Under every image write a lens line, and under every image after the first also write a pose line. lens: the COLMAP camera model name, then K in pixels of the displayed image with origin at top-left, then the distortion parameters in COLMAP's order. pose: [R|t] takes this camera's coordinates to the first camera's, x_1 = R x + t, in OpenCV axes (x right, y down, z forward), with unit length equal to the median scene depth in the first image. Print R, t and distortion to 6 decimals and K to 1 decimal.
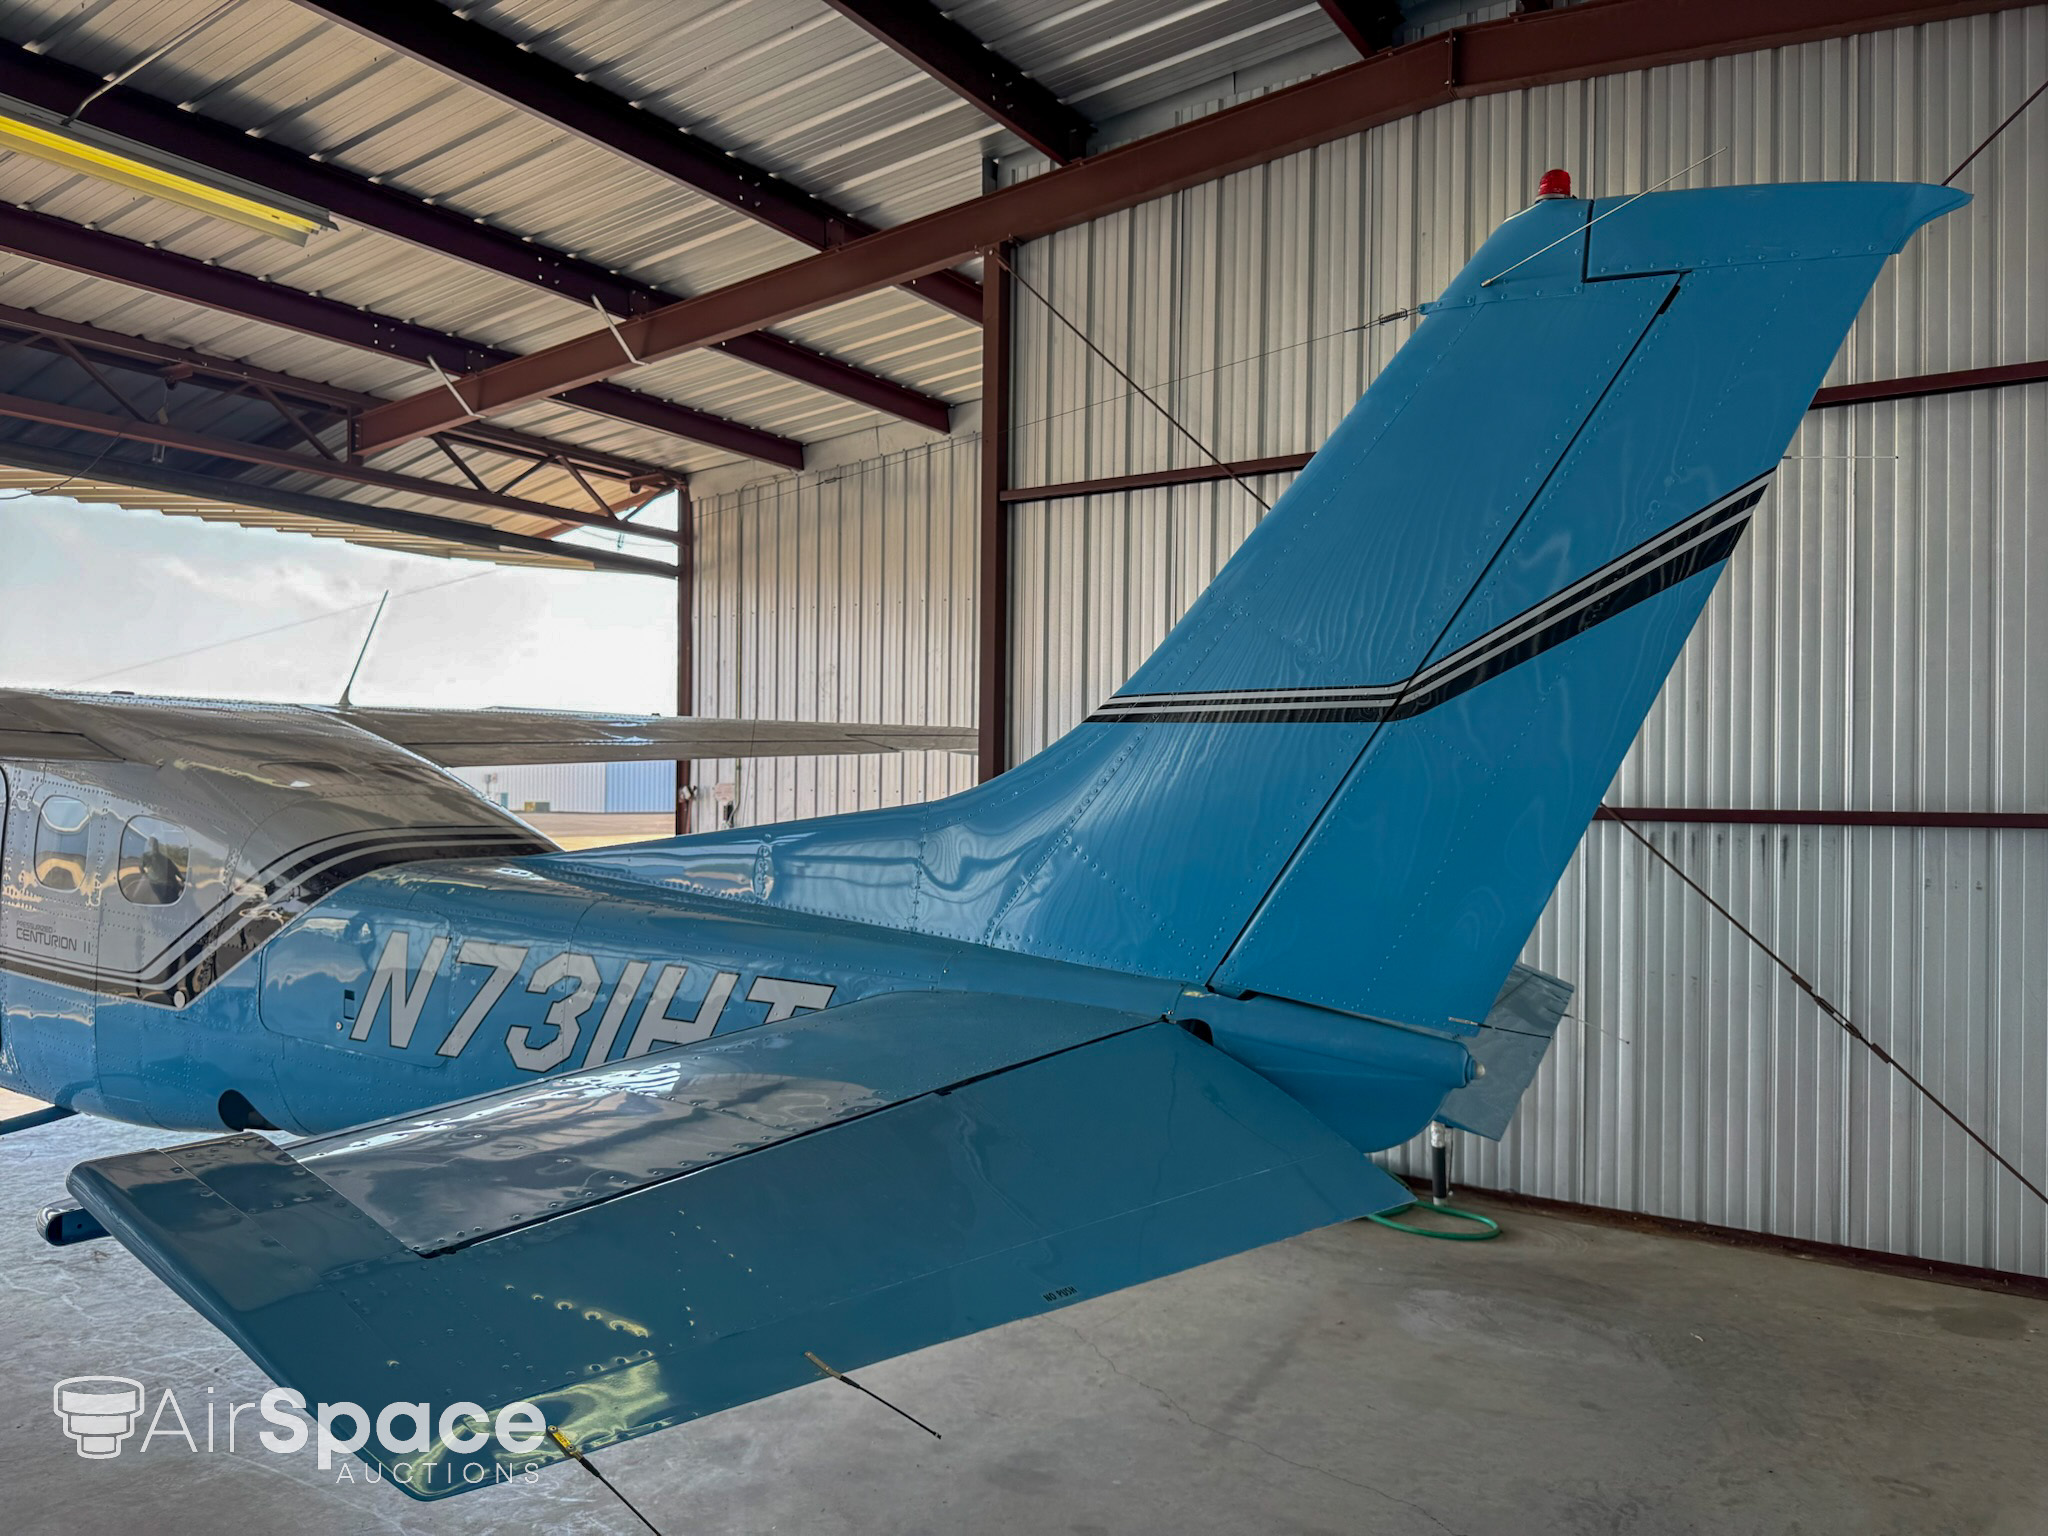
lens RADIAL K [[1458.0, 0, 1038.4], [0, 1458.0, 761.8], [0, 0, 1]] dist [0.059188, -0.080512]
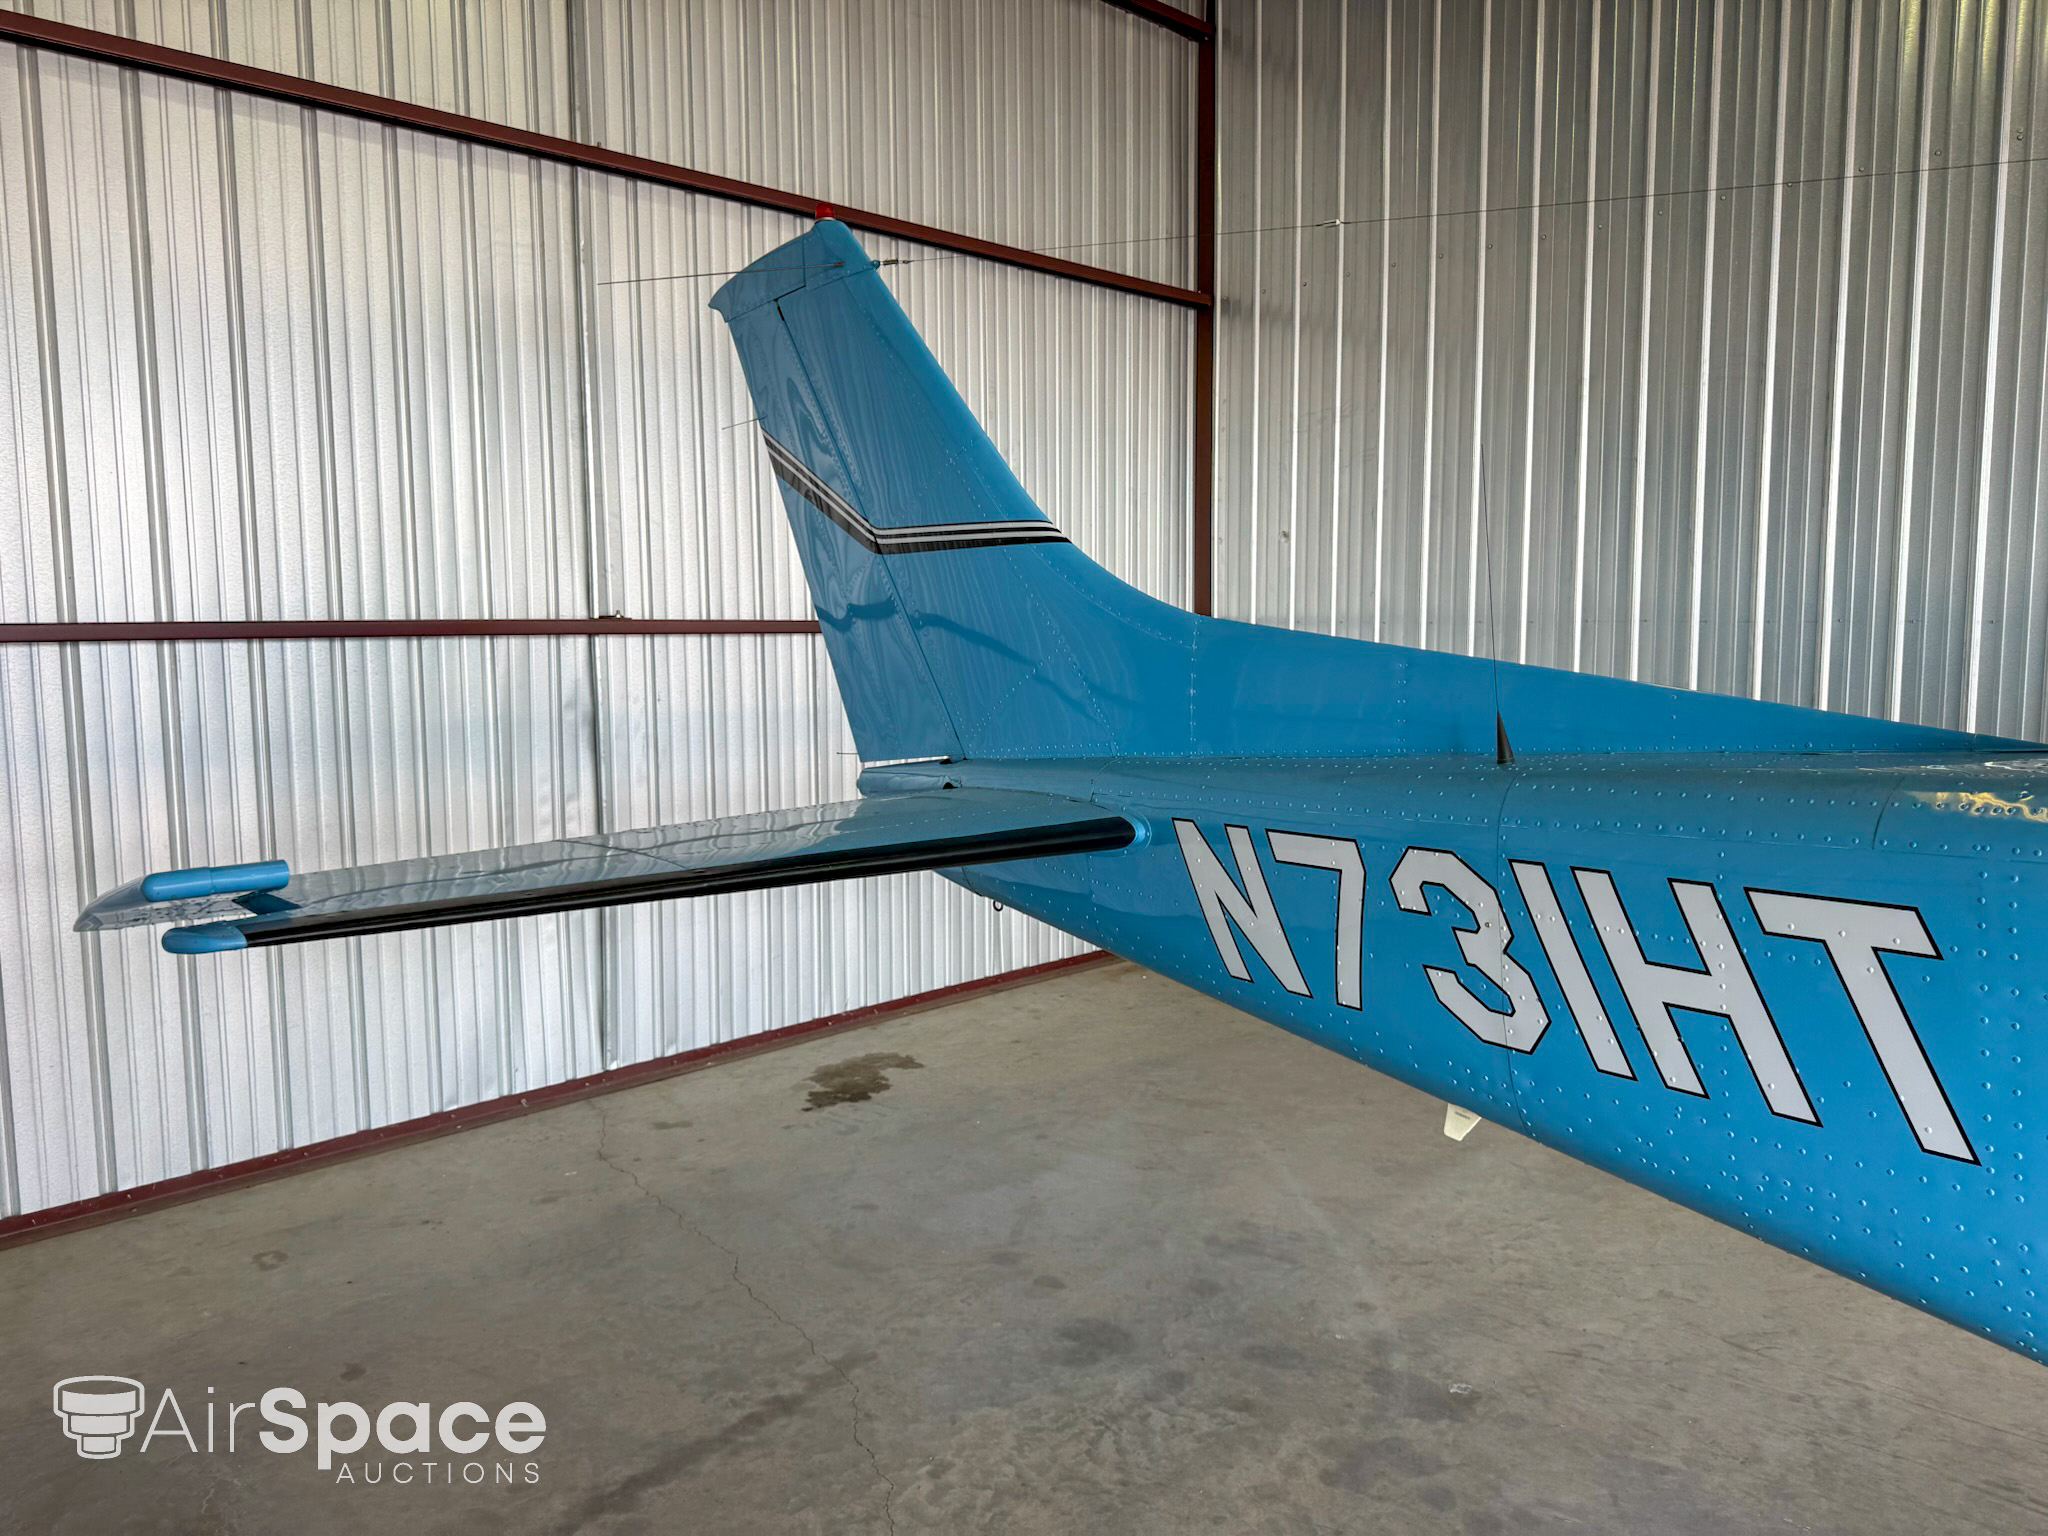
lens RADIAL K [[1450.9, 0, 1006.6], [0, 1450.9, 760.7], [0, 0, 1]] dist [0.089072, -0.123677]
pose [[-0.967861, -0.029764, 0.249719, -0.160189], [-0.007769, 0.996037, 0.088605, 0.034764], [-0.251366, 0.083817, -0.964256, 1.684480]]
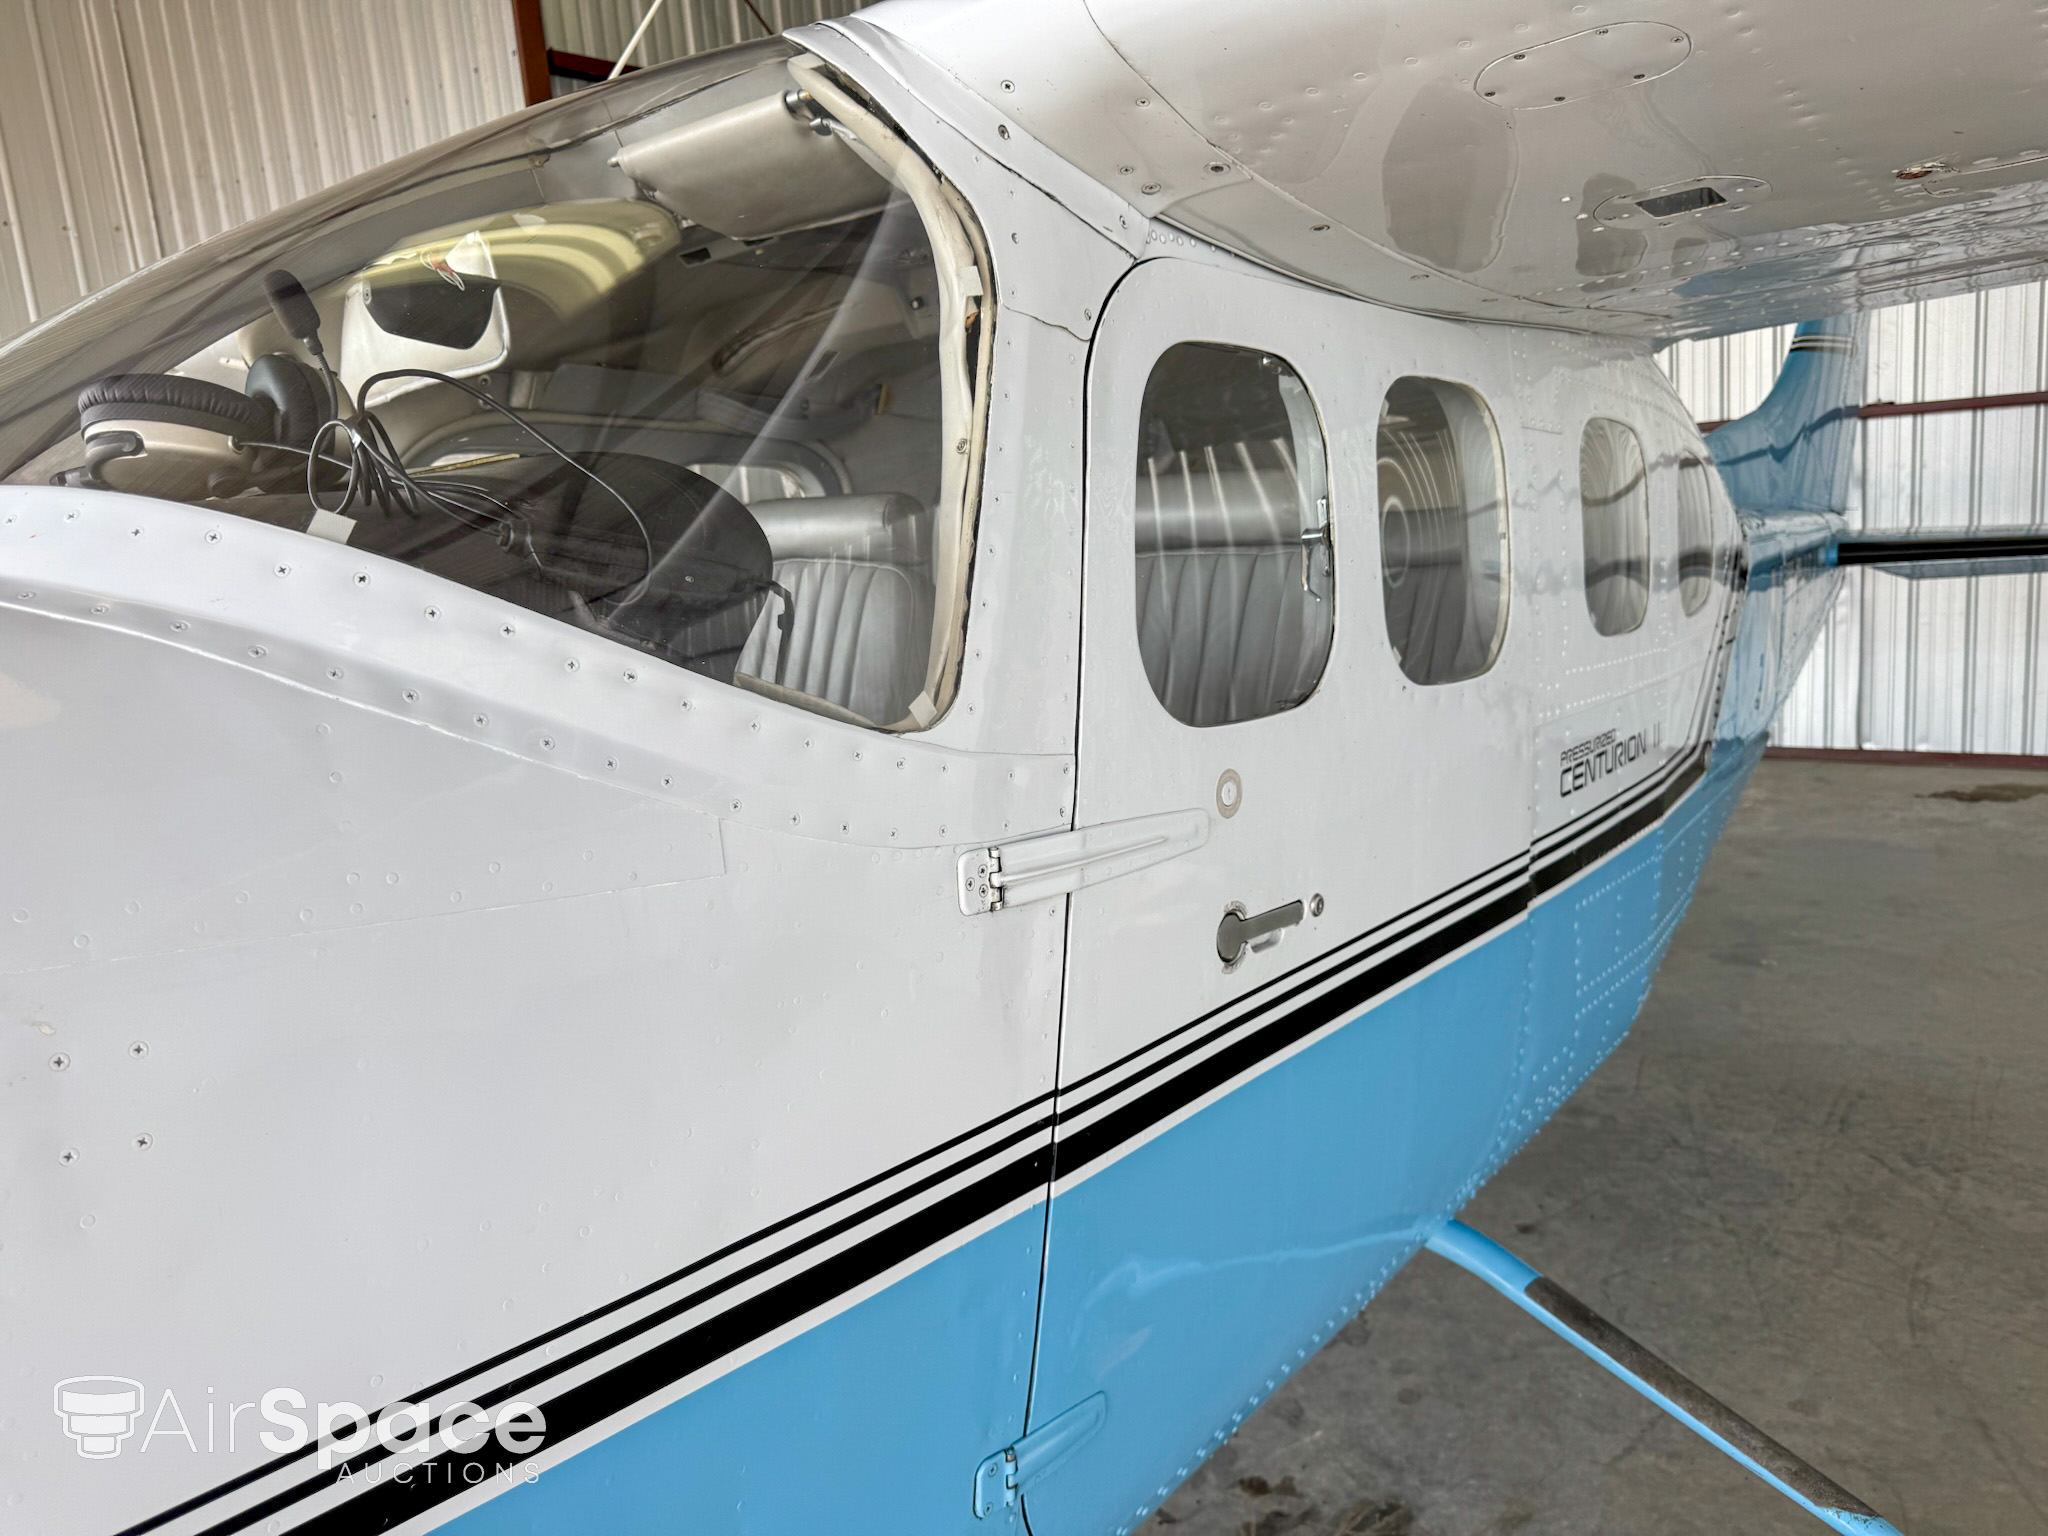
lens RADIAL K [[1463.0, 0, 1018.2], [0, 1463.0, 778.6], [0, 0, 1]] dist [-0.004845, 0.005385]
pose [[0.131486, -0.210478, 0.968716, -1.330056], [0.079116, 0.976311, 0.201389, 0.029102], [-0.988156, 0.050161, 0.145023, 1.294732]]
